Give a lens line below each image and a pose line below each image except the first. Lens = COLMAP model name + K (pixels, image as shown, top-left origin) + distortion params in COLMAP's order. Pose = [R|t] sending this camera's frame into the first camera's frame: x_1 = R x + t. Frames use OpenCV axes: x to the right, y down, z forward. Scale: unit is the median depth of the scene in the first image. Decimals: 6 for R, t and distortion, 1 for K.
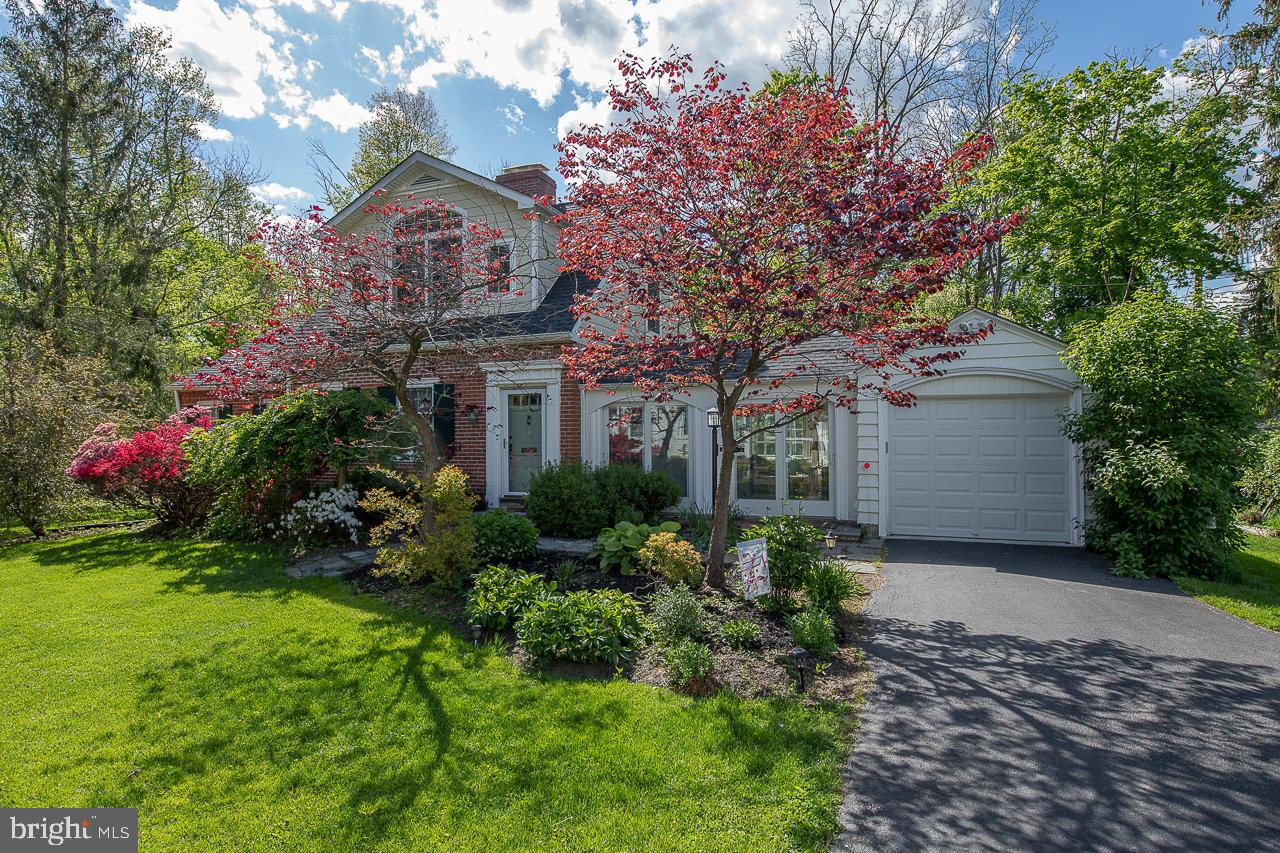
lens RADIAL K [[621.3, 0, 639.8], [0, 621.3, 423.4], [0, 0, 1]] dist [-0.003901, -0.000060]
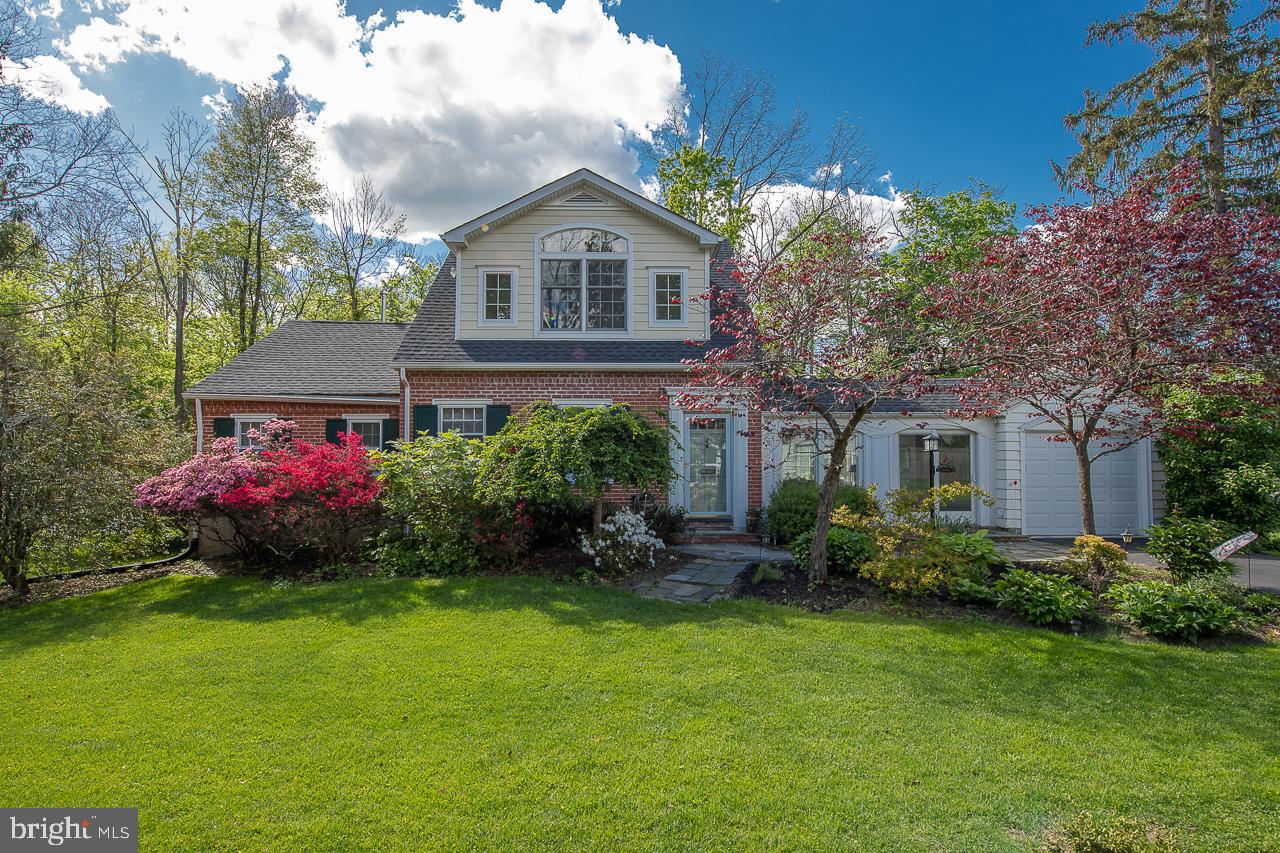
lens RADIAL K [[570.5, 0, 639.9], [0, 570.5, 433.6], [0, 0, 1]] dist [-0.001234, -0.000116]
pose [[0.925253, 0.025562, 0.378489, -0.813188], [-0.012037, 0.999203, -0.038060, 0.020025], [-0.379160, 0.030659, 0.924823, 0.190019]]
